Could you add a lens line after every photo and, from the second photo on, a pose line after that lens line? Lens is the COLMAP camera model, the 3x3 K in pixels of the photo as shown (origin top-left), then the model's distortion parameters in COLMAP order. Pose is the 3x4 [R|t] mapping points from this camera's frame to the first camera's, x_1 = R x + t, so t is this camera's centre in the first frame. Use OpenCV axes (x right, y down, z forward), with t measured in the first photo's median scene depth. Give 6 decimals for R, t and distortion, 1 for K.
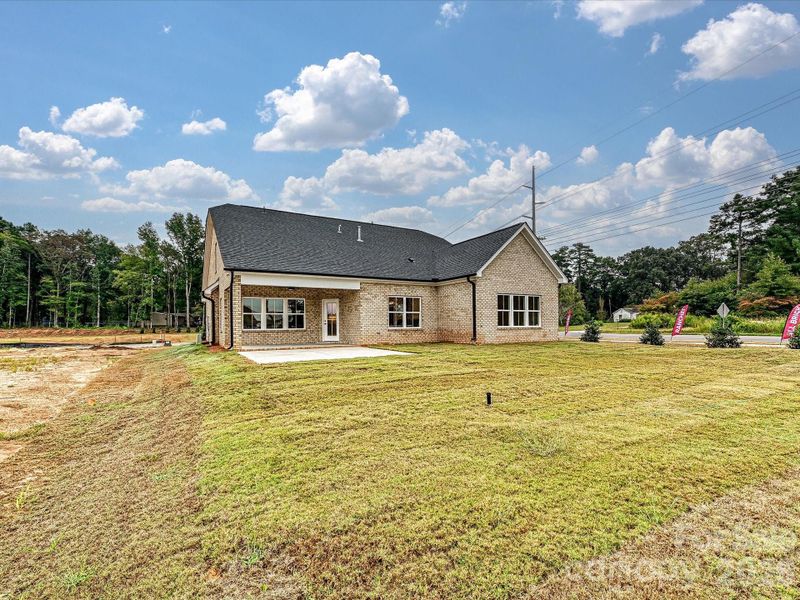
lens RADIAL K [[368.0, 0, 399.3], [0, 368.0, 321.8], [0, 0, 1]] dist [-0.007644, 0.000340]
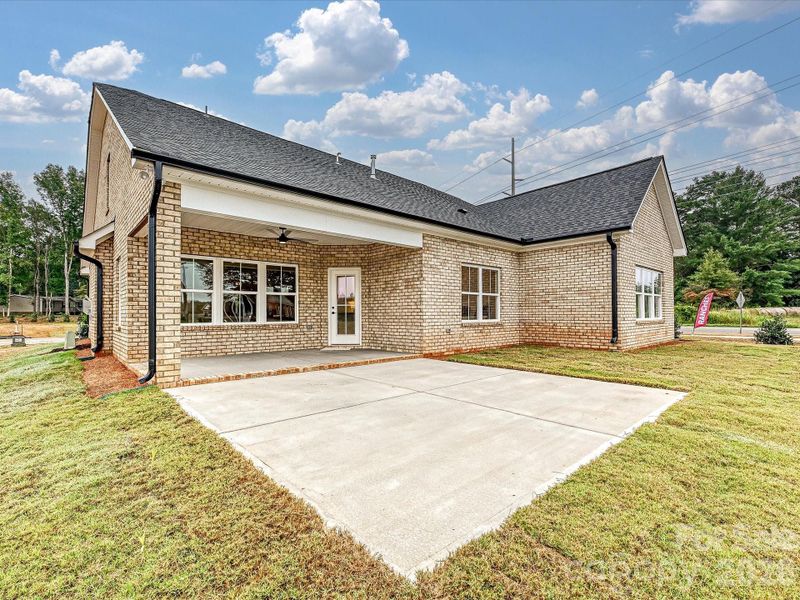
lens RADIAL K [[368.0, 0, 400.2], [0, 368.0, 306.6], [0, 0, 1]] dist [-0.007644, 0.000340]
pose [[0.978220, 0.009333, 0.207363, -0.218579], [-0.007364, 0.999920, -0.010264, 0.001201], [-0.207442, 0.008514, 0.978210, 0.444625]]
